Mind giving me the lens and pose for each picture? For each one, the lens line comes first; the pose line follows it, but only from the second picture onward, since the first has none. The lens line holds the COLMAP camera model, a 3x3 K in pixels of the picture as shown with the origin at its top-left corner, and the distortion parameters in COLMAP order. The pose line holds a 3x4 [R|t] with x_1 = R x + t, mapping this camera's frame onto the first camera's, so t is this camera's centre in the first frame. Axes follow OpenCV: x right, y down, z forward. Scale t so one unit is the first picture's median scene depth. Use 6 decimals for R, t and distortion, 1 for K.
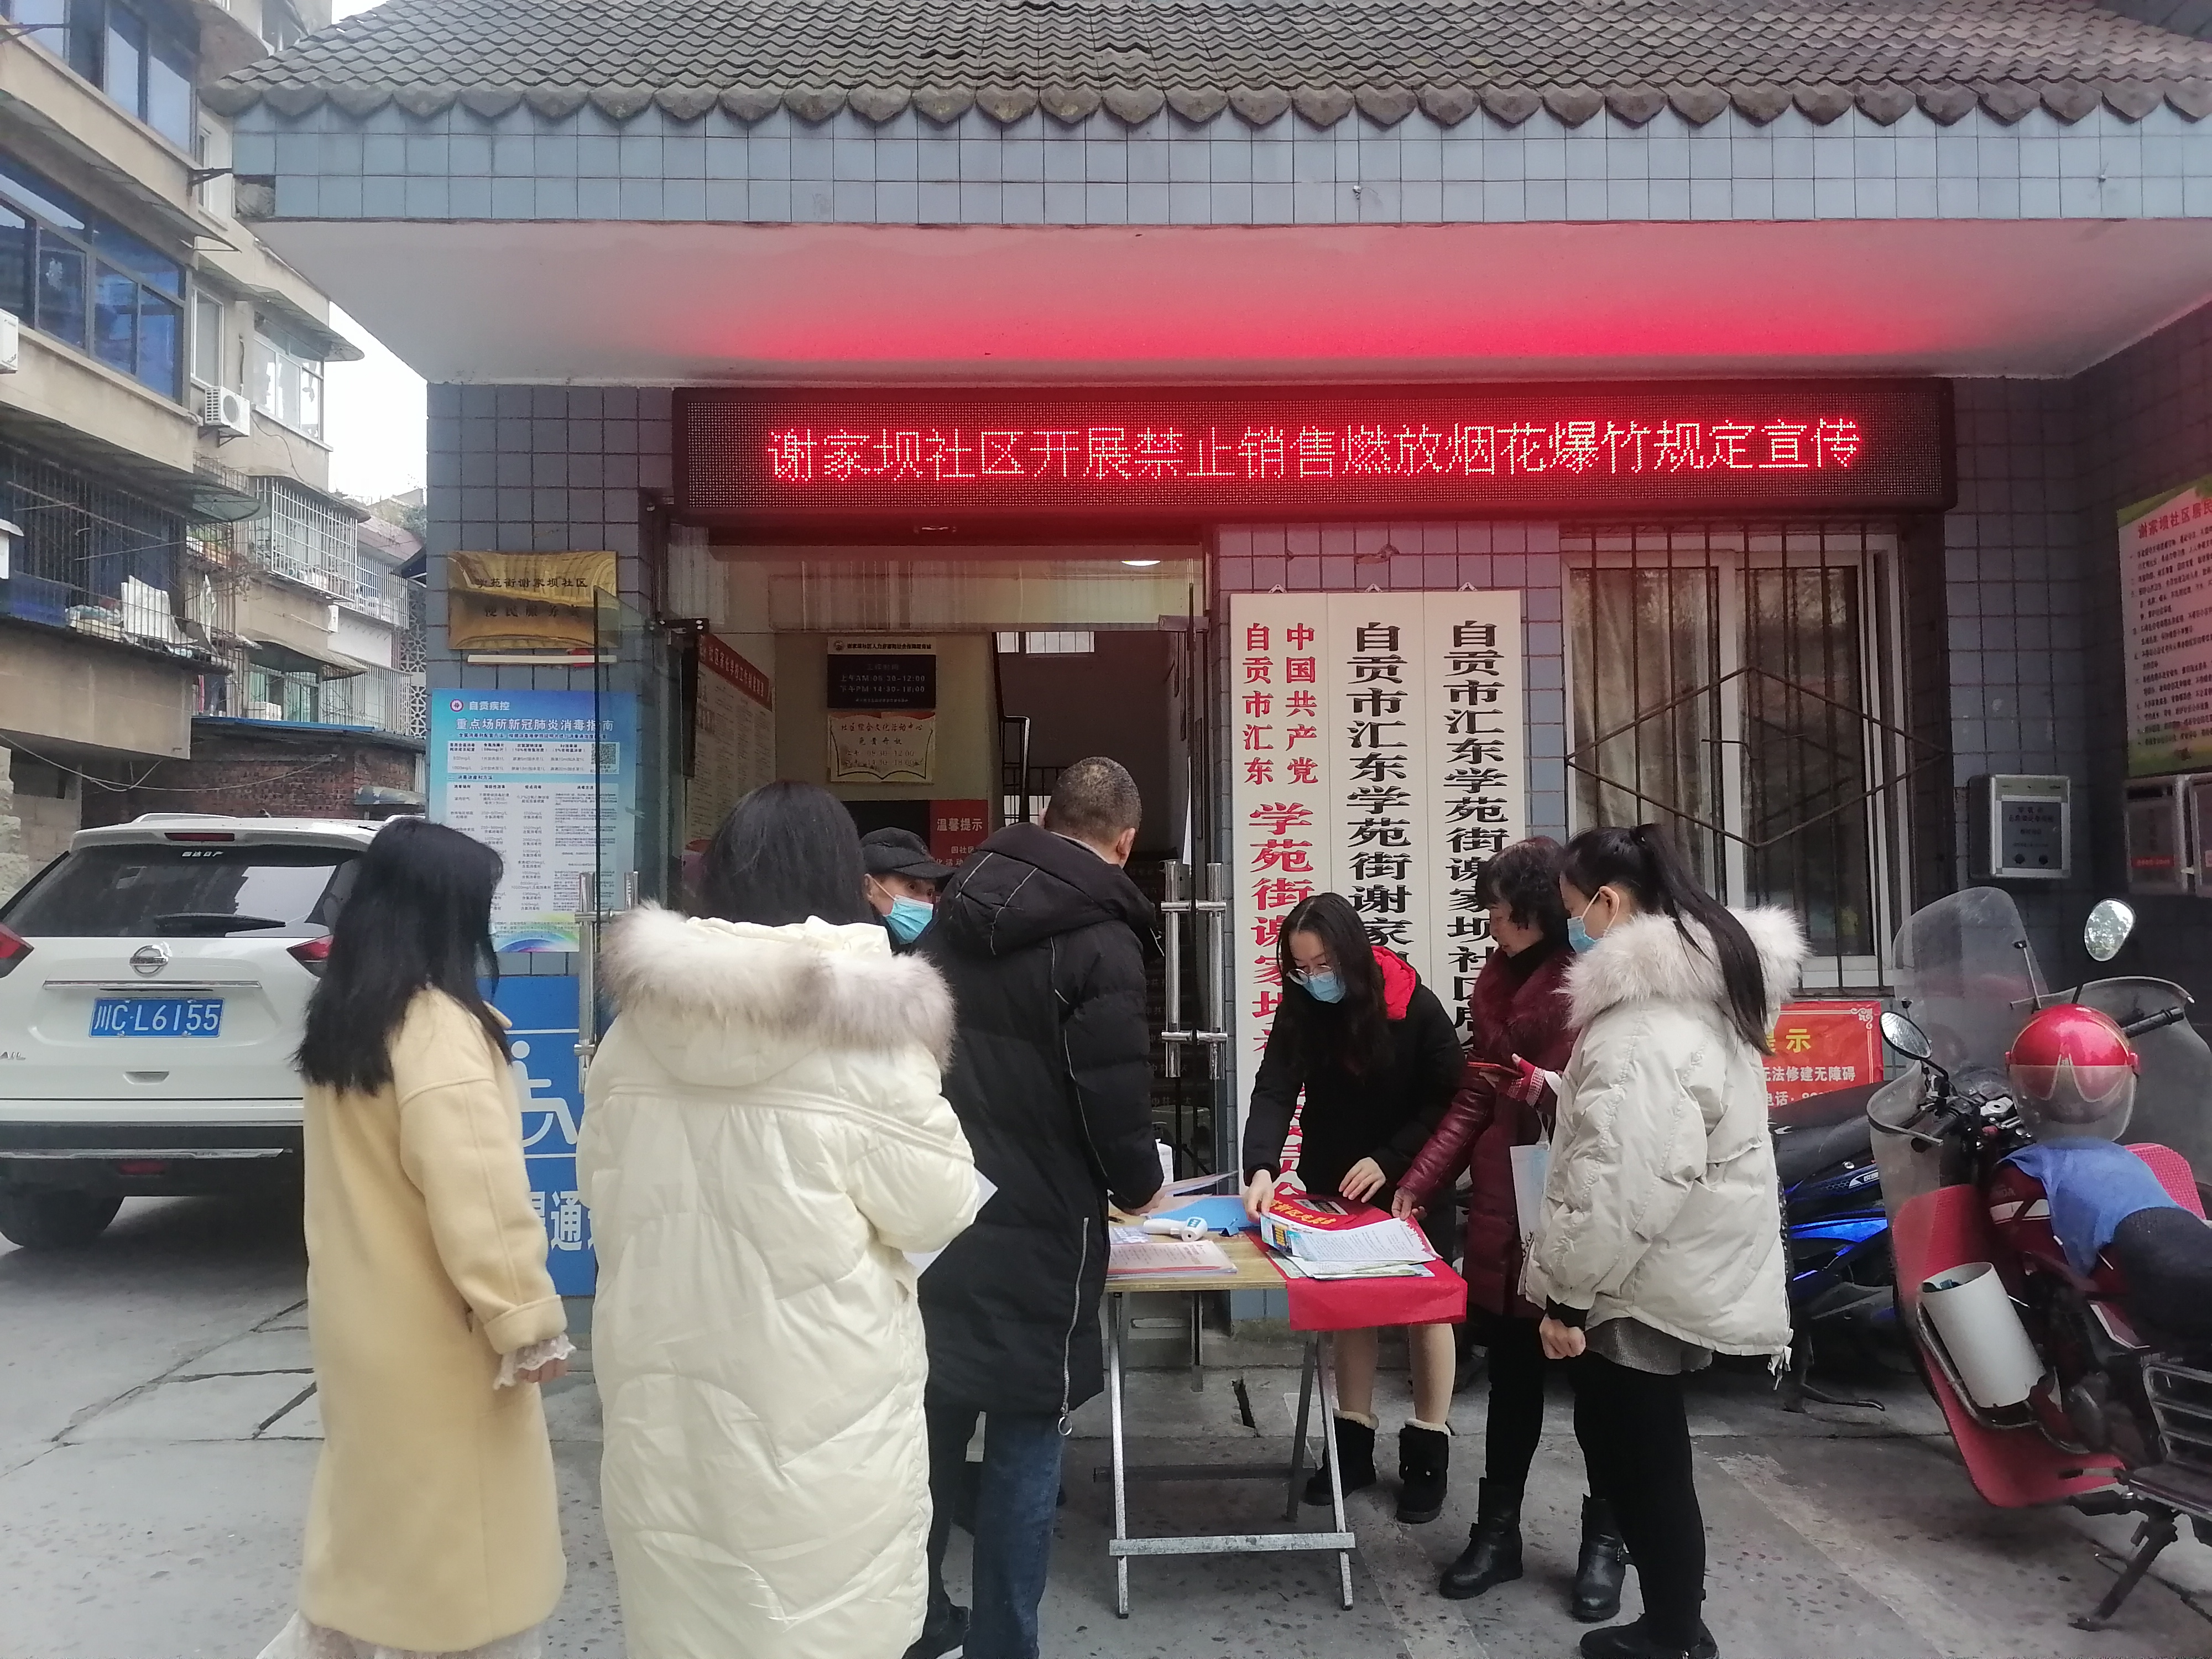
lens RADIAL K [[1691.5, 0, 1024.2], [0, 1691.5, 817.7], [0, 0, 1]] dist [0.064101, -0.067148]
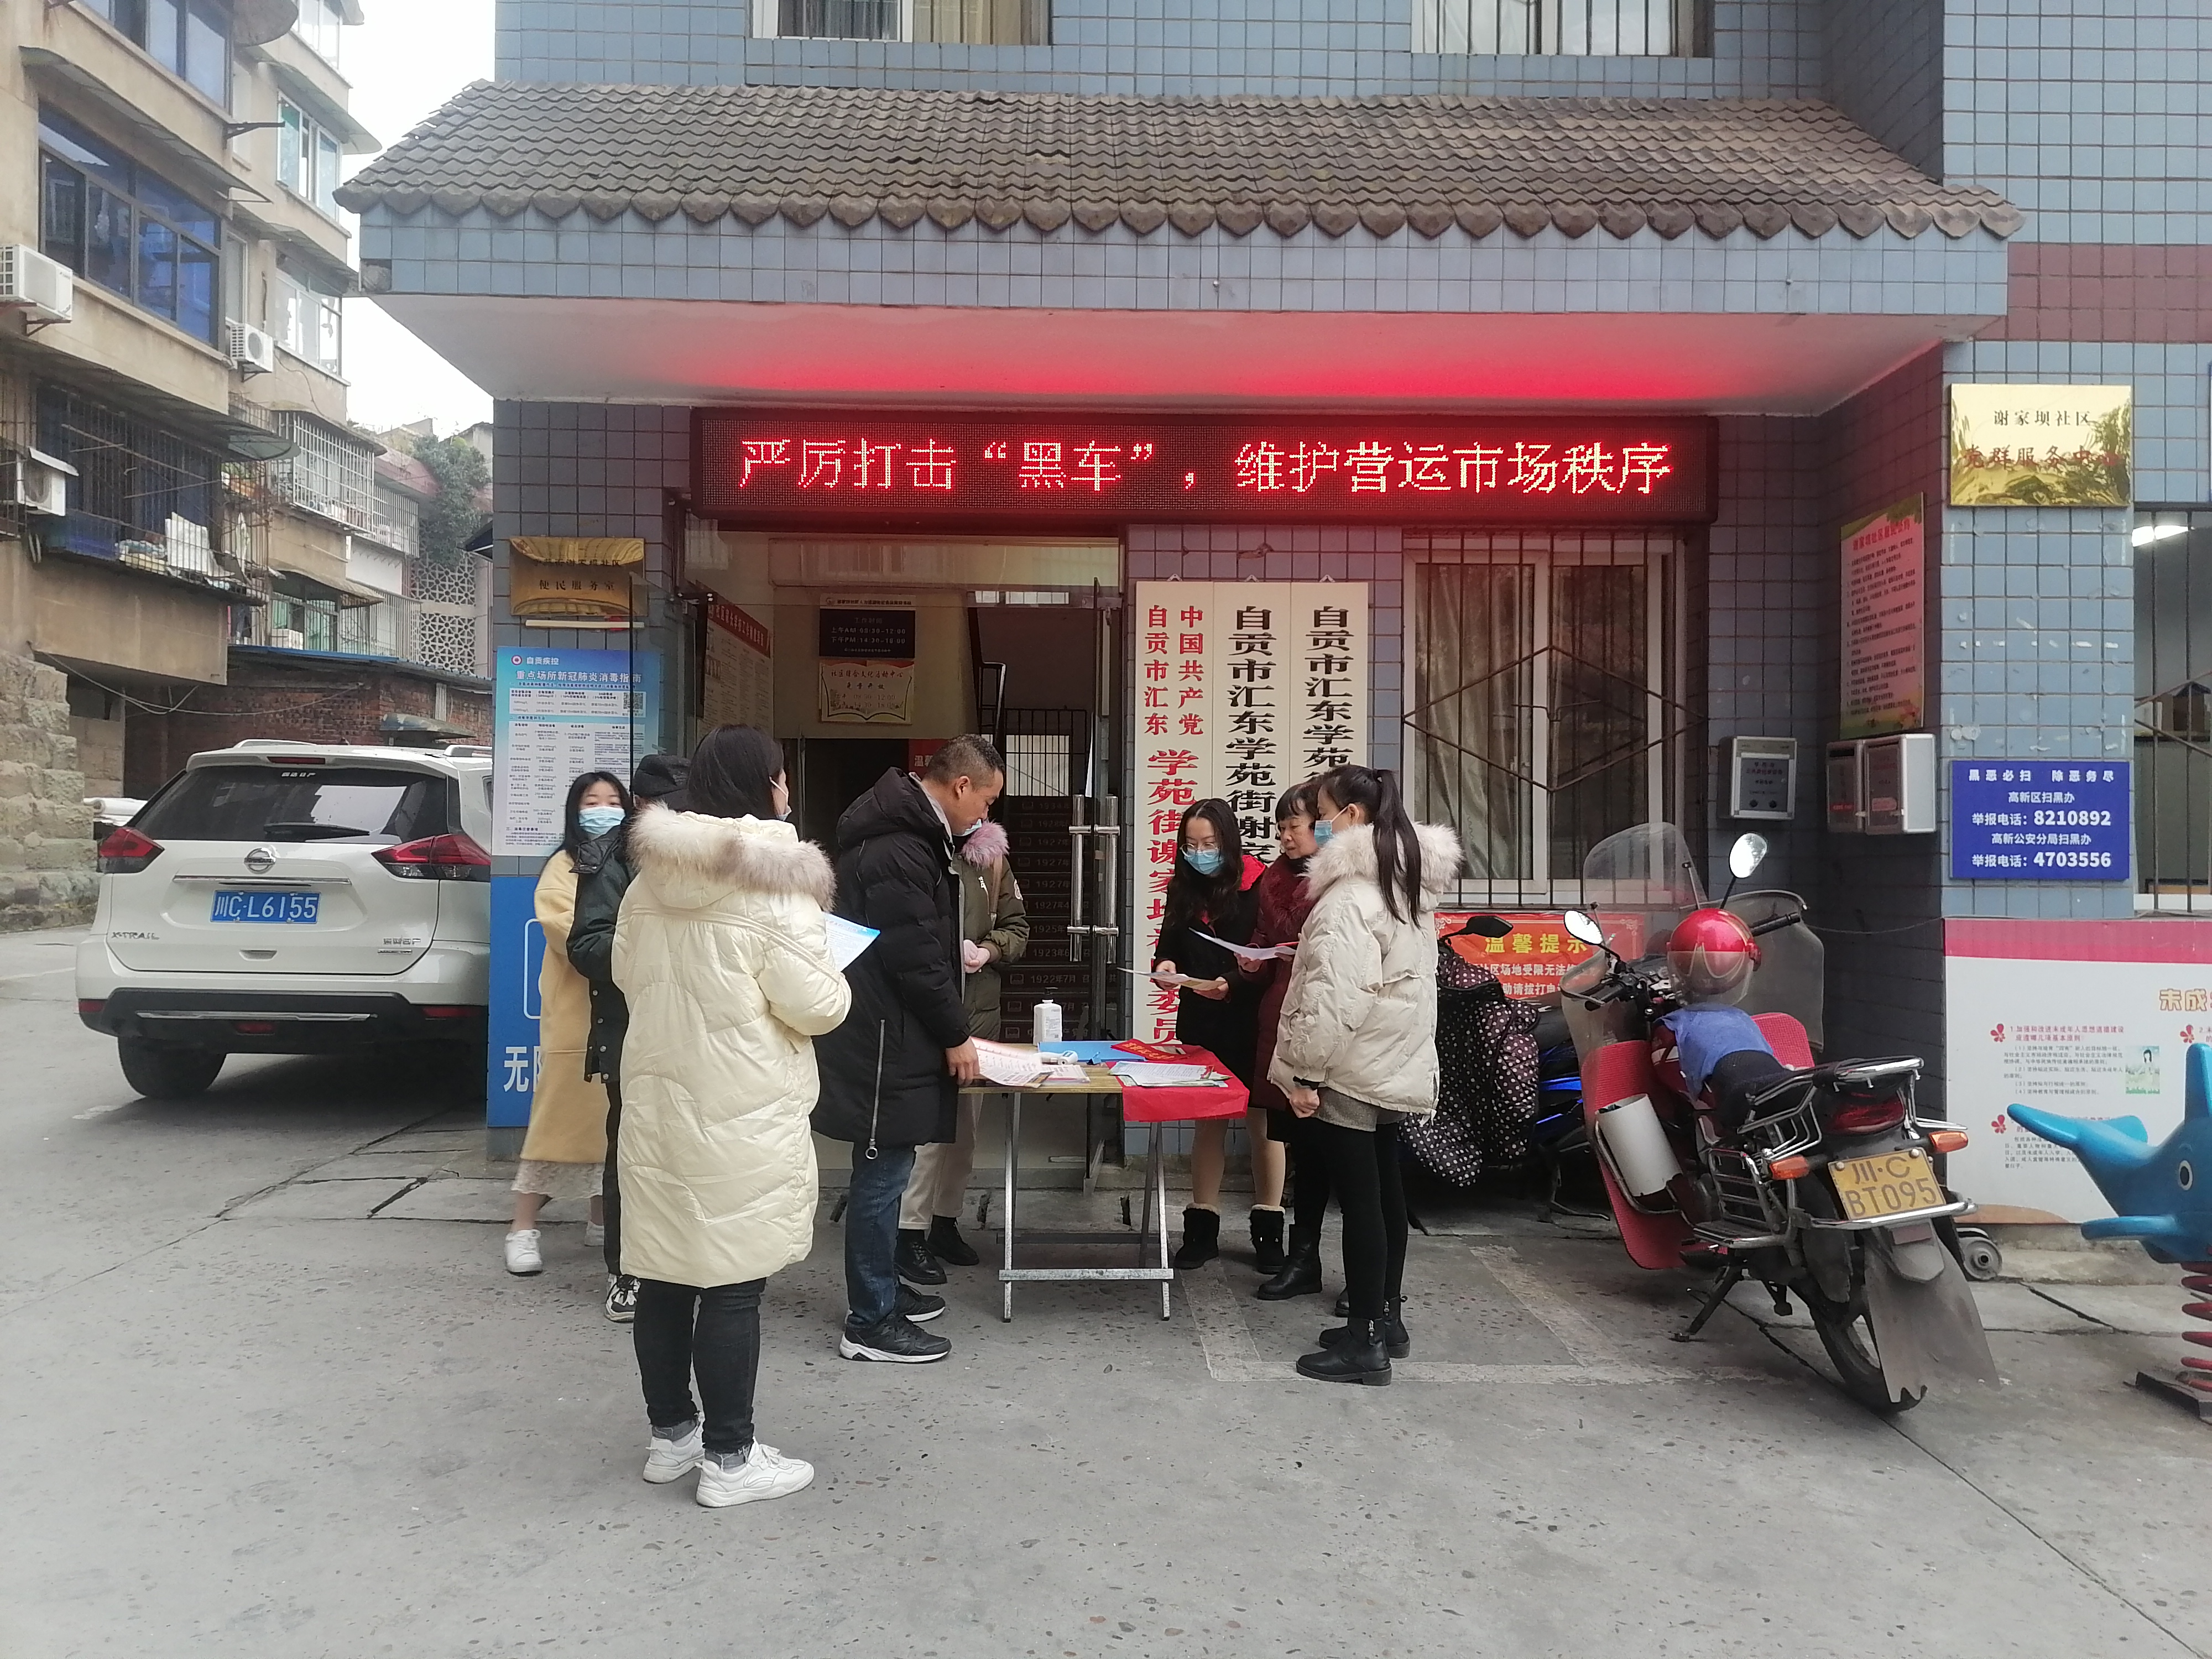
lens RADIAL K [[1691.5, 0, 1036.8], [0, 1691.5, 840.5], [0, 0, 1]] dist [0.064101, -0.067148]
pose [[0.999832, 0.017110, 0.006637, 0.043884], [-0.017433, 0.998496, 0.051975, -0.004946], [-0.005738, -0.052082, 0.998626, -0.260890]]
